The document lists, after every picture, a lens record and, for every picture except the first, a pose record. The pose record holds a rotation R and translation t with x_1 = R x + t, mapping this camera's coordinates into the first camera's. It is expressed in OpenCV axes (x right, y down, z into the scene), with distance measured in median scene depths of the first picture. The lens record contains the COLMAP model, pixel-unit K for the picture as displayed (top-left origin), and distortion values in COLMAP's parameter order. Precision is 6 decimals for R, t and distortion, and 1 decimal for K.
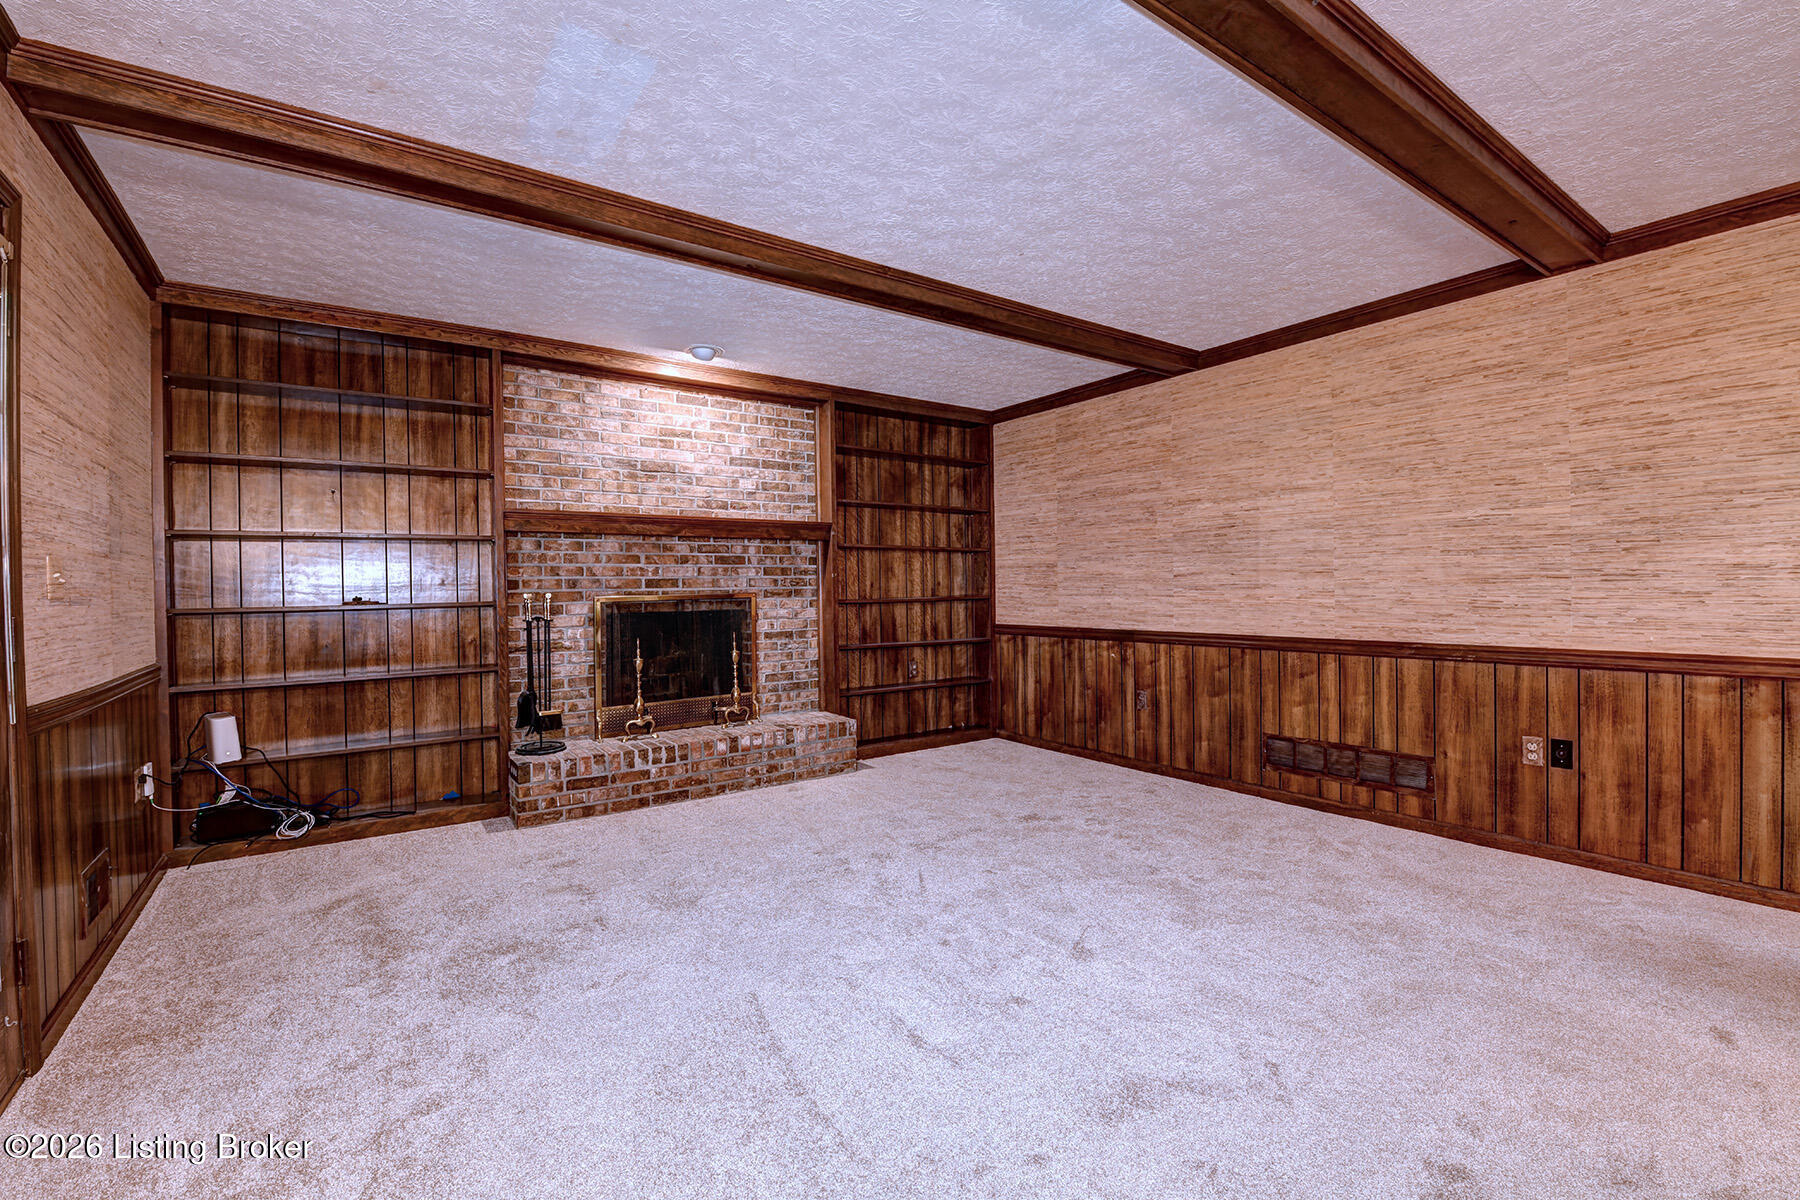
lens RADIAL K [[776.6, 0, 893.3], [0, 776.6, 594.3], [0, 0, 1]] dist [-0.003002, -0.007415]
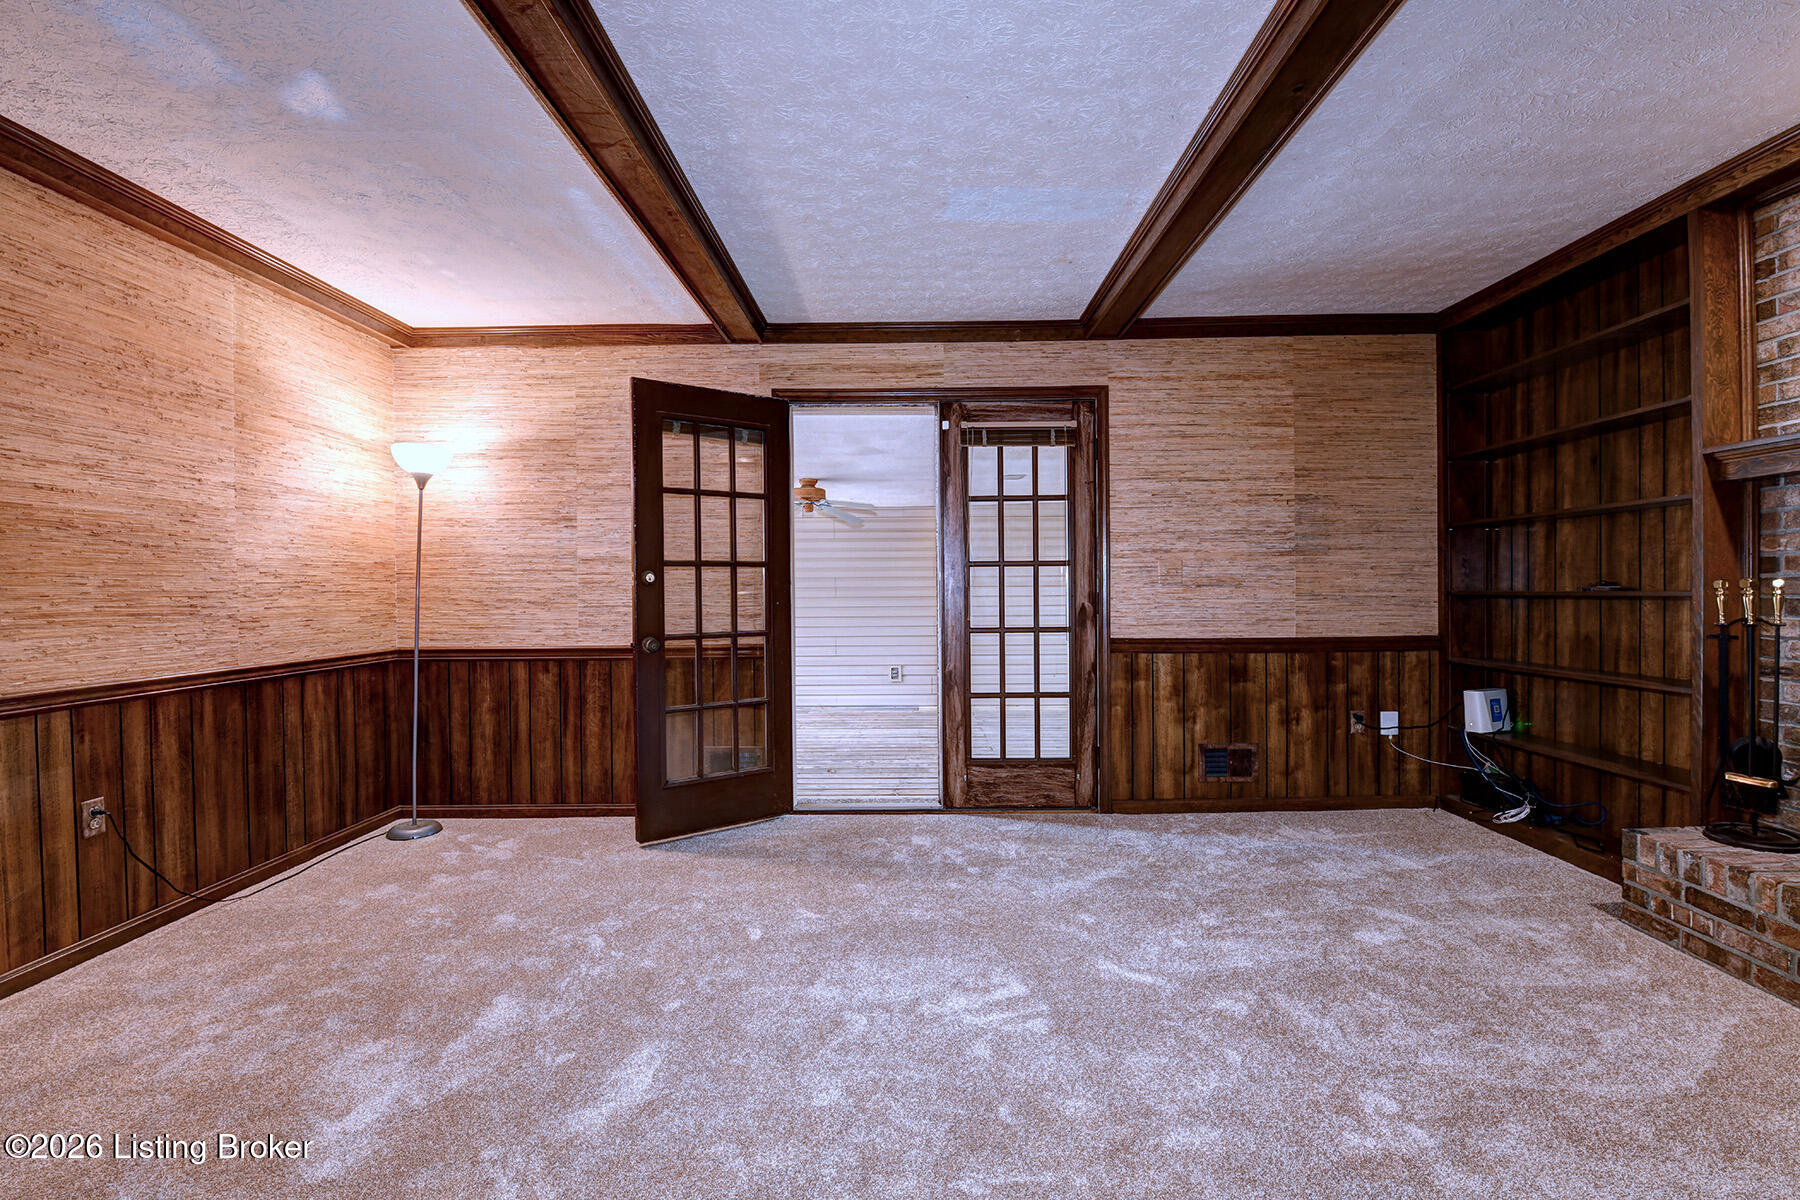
lens RADIAL K [[776.6, 0, 901.4], [0, 776.6, 595.8], [0, 0, 1]] dist [-0.003002, -0.007415]
pose [[-0.585389, 0.028798, -0.810241, 0.351226], [0.011242, 0.999561, 0.027405, -0.010627], [0.810675, 0.006934, -0.585456, 0.698567]]
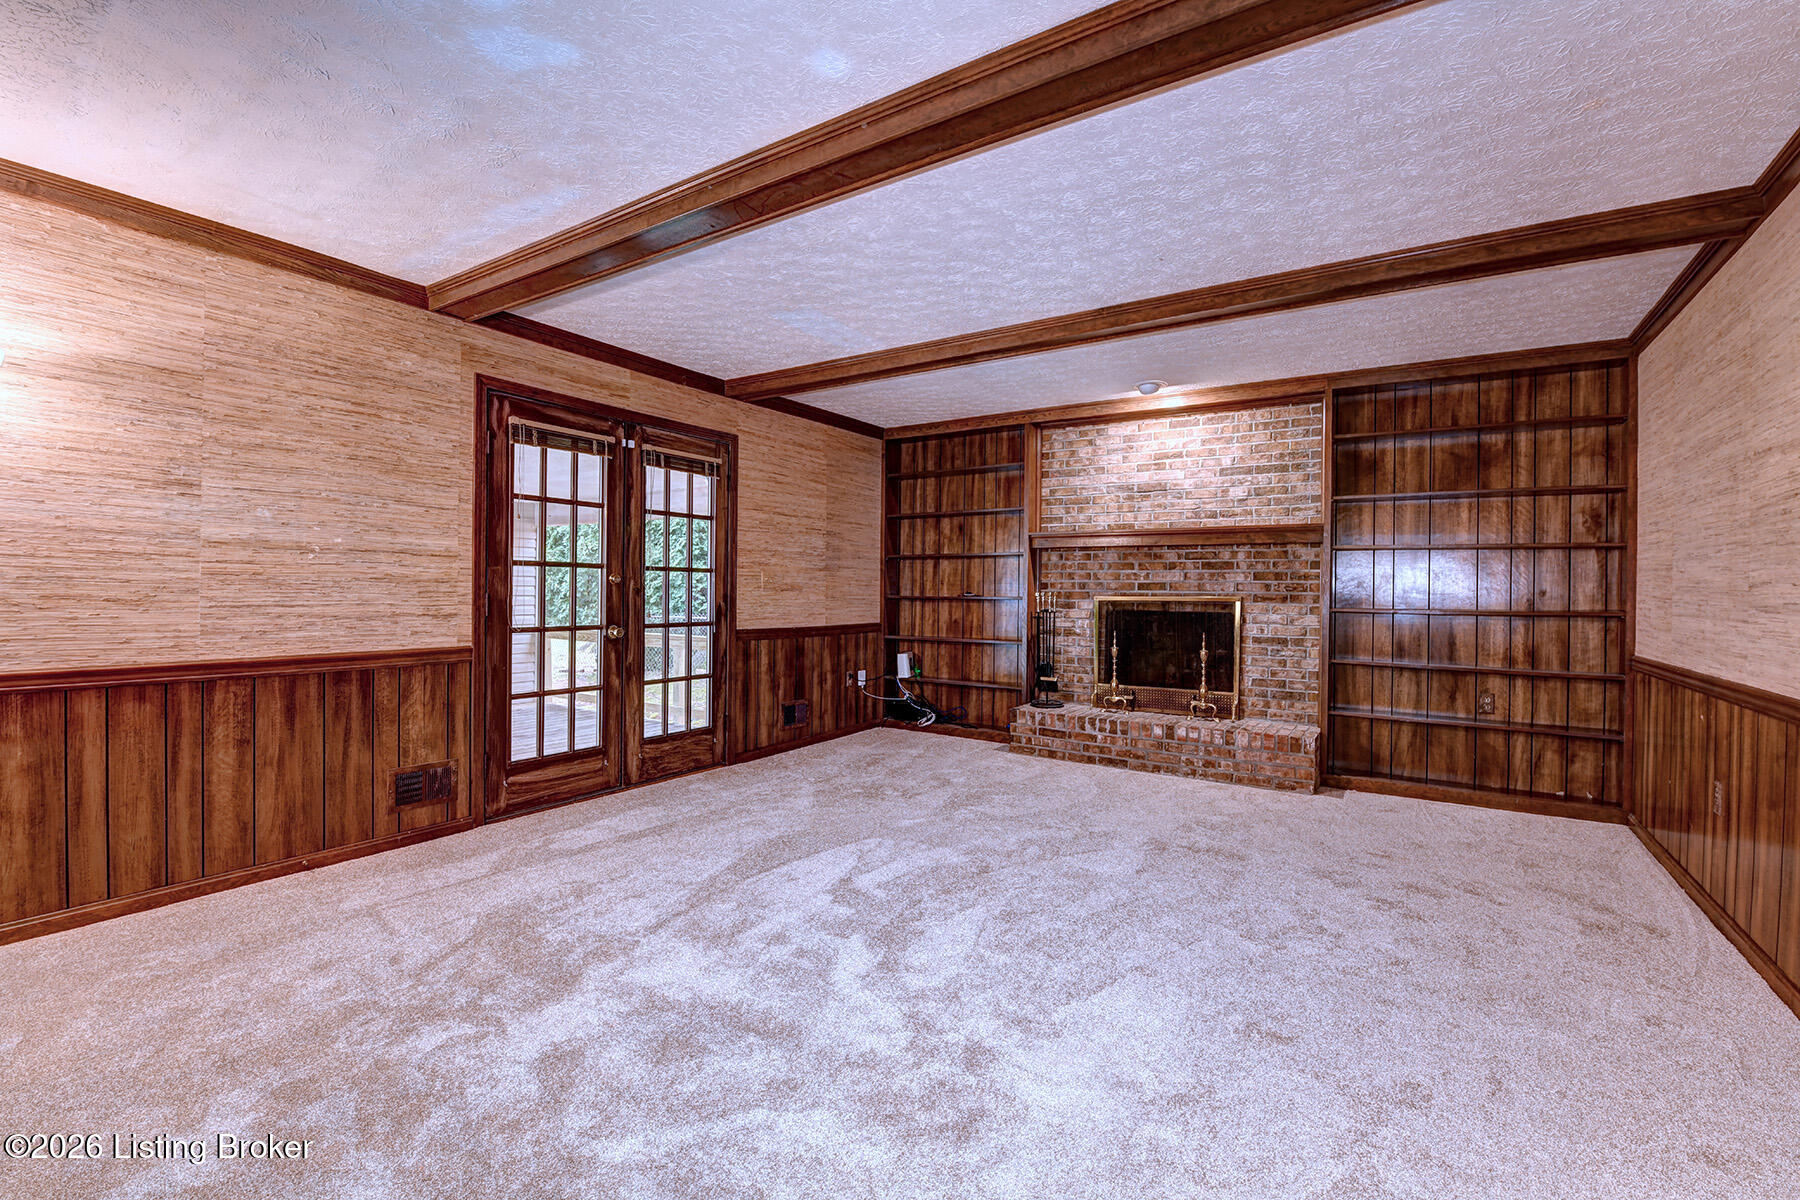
lens RADIAL K [[776.6, 0, 910.7], [0, 776.6, 598.2], [0, 0, 1]] dist [-0.003002, -0.007415]
pose [[0.368345, 0.028227, -0.929261, 0.637863], [-0.023876, 0.999497, 0.020897, -0.012082], [0.929383, 0.014490, 0.368833, 0.224228]]
